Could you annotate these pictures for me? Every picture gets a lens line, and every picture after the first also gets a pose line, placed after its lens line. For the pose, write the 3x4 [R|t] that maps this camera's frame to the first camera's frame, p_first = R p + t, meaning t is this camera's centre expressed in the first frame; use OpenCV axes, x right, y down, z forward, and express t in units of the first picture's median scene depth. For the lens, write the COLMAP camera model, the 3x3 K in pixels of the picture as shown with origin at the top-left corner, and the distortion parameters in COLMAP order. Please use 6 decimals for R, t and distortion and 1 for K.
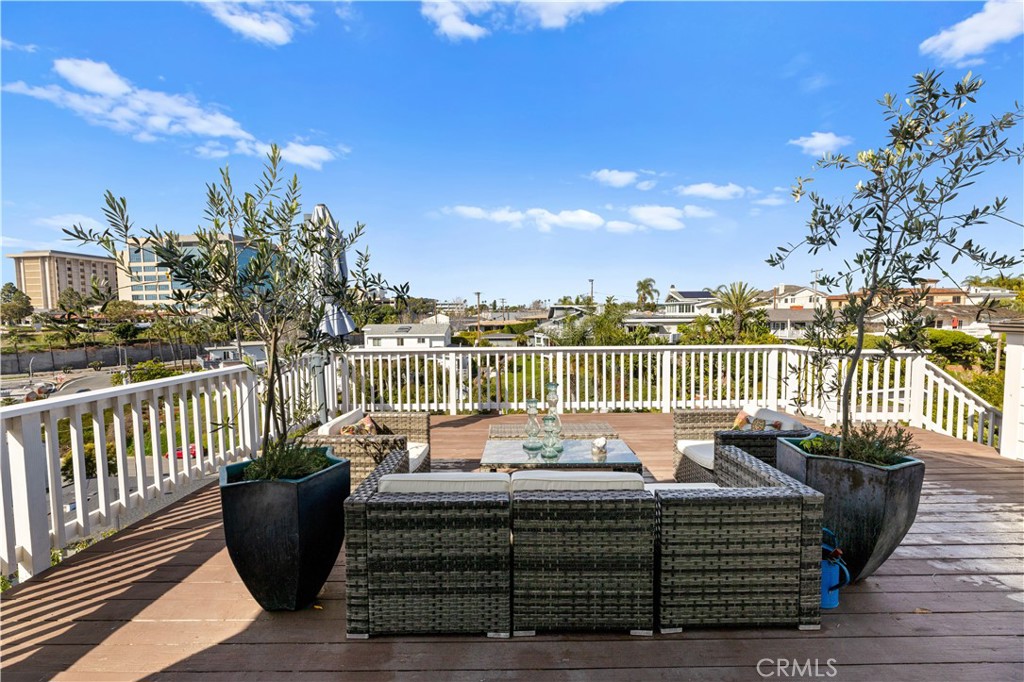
lens RADIAL K [[408.9, 0, 512.0], [0, 408.9, 341.0], [0, 0, 1]] dist [0.000003, 0.000060]
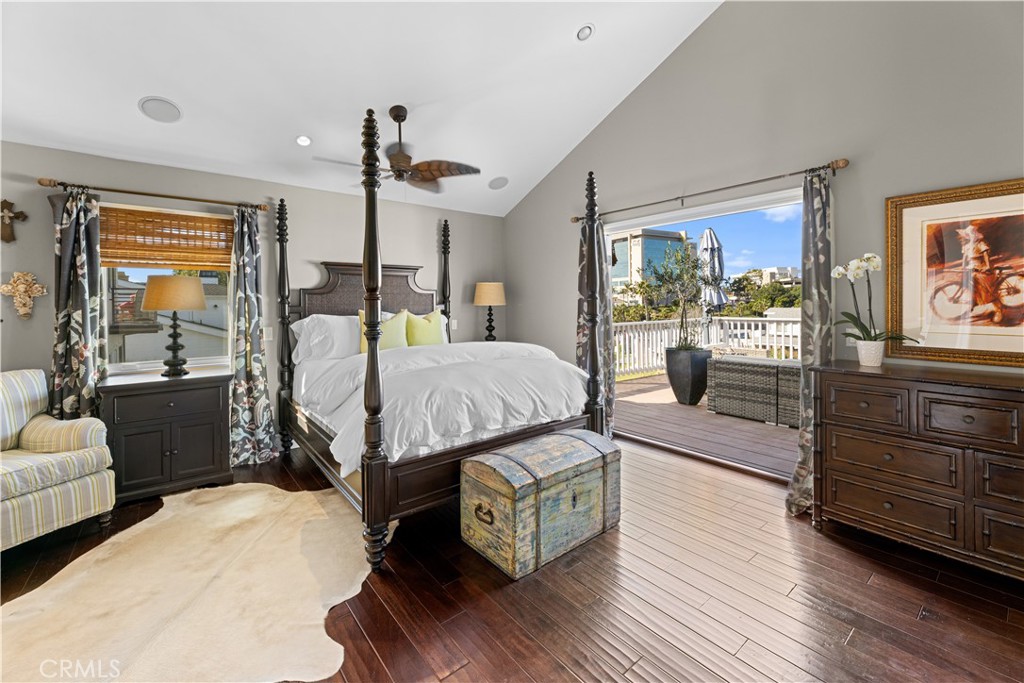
lens RADIAL K [[423.3, 0, 511.9], [0, 423.3, 307.7], [0, 0, 1]] dist [-0.000748, -0.000068]
pose [[0.624753, 0.005055, -0.780806, 0.610751], [-0.038345, 0.998971, -0.024214, 0.110649], [0.779880, 0.045068, 0.624304, -1.118135]]
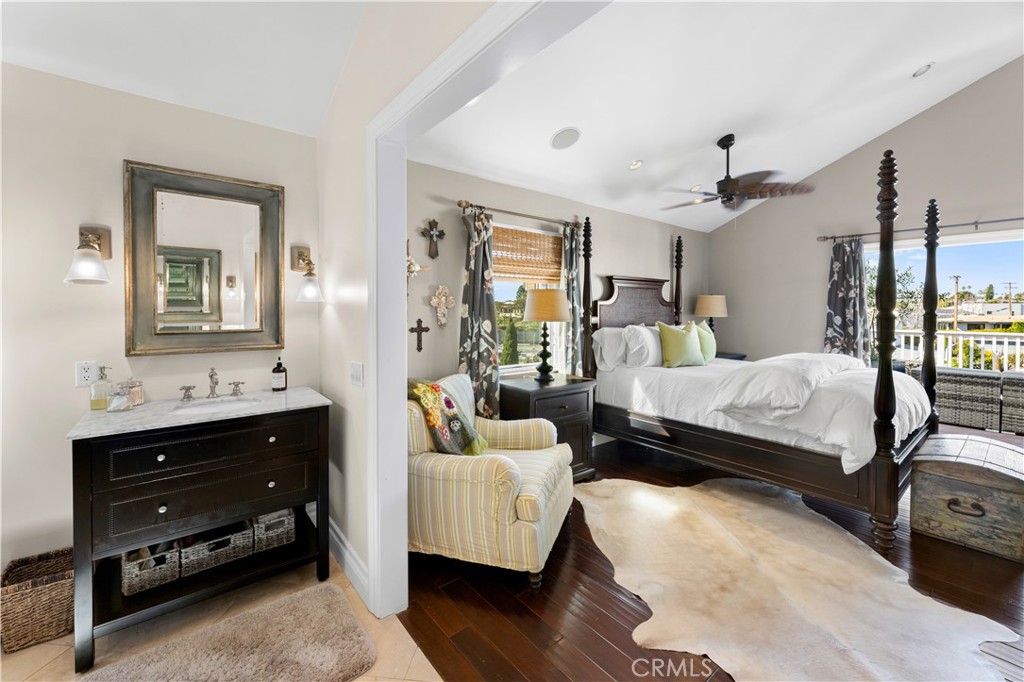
lens RADIAL K [[418.9, 0, 512.5], [0, 418.9, 317.4], [0, 0, 1]] dist [0.000598, 0.000239]
pose [[0.627791, 0.022652, -0.778052, 0.069841], [-0.051706, 0.998582, -0.012649, 0.133985], [0.776663, 0.048171, 0.628072, -1.936626]]
